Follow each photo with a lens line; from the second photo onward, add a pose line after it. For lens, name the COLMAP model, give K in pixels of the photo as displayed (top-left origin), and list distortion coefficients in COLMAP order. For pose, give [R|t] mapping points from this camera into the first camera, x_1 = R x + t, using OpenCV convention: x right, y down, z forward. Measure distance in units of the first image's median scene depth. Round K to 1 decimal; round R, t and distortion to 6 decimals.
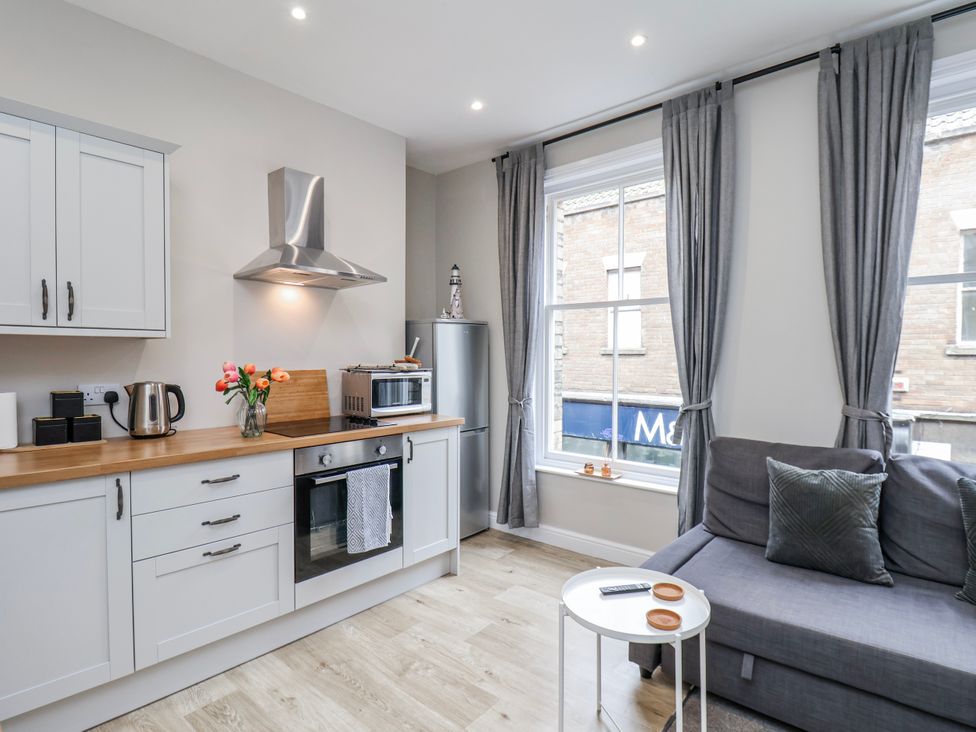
lens RADIAL K [[511.6, 0, 502.3], [0, 511.6, 365.3], [0, 0, 1]] dist [-0.000015, -0.012330]
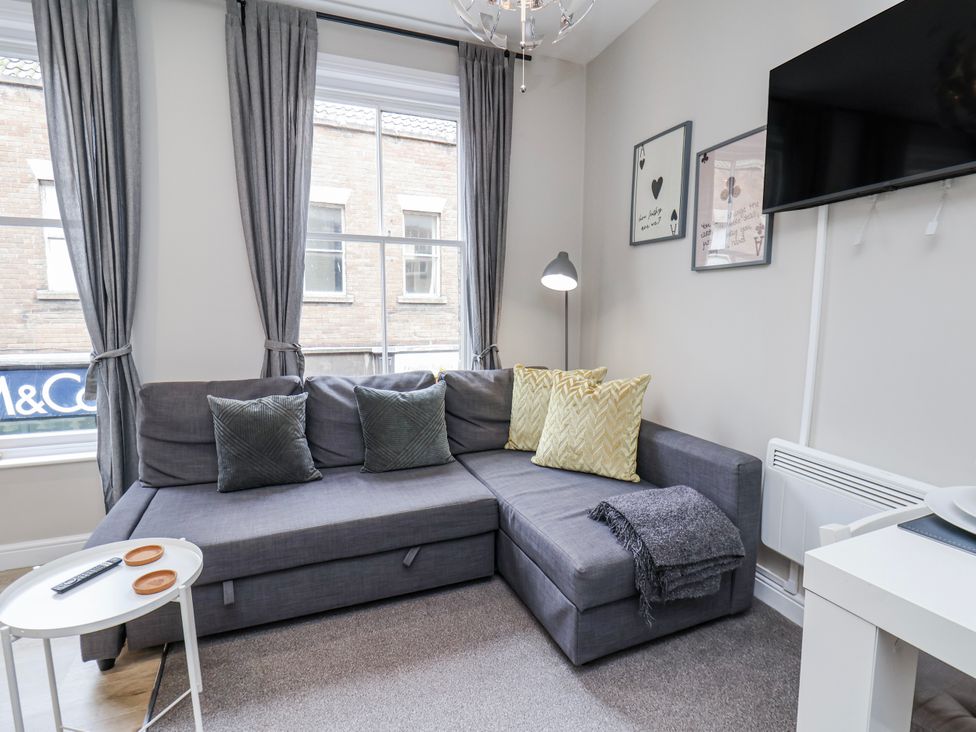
lens RADIAL K [[511.6, 0, 492.8], [0, 511.6, 360.5], [0, 0, 1]] dist [-0.000015, -0.012330]
pose [[0.445301, -0.094348, 0.890396, -0.120674], [0.012064, 0.994975, 0.099396, 0.017828], [-0.895300, -0.033519, 0.444202, 0.053705]]
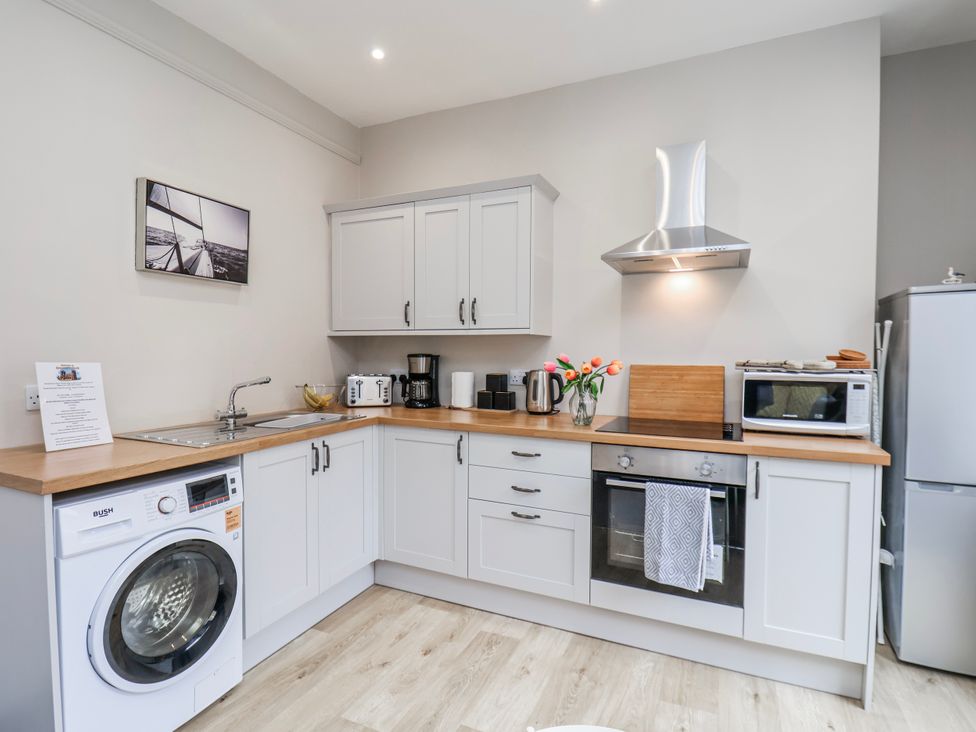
lens RADIAL K [[511.6, 0, 489.0], [0, 511.6, 367.1], [0, 0, 1]] dist [-0.000015, -0.012330]
pose [[0.261653, 0.027529, -0.964769, 0.487598], [-0.022916, 0.999489, 0.022305, 0.000289], [0.964890, 0.016273, 0.262150, 0.543699]]
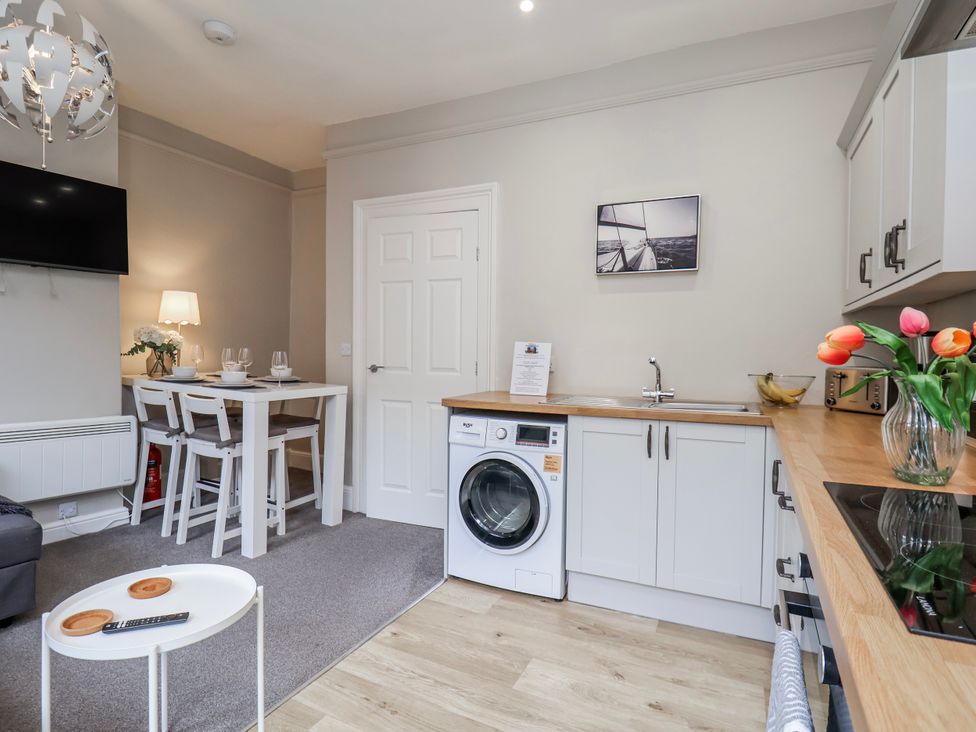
lens RADIAL K [[511.6, 0, 491.3], [0, 511.6, 368.2], [0, 0, 1]] dist [-0.000015, -0.012330]
pose [[-0.969958, -0.008019, -0.243142, -0.037070], [-0.019669, 0.998769, 0.045526, 0.034140], [0.242477, 0.048941, -0.968922, 1.339632]]
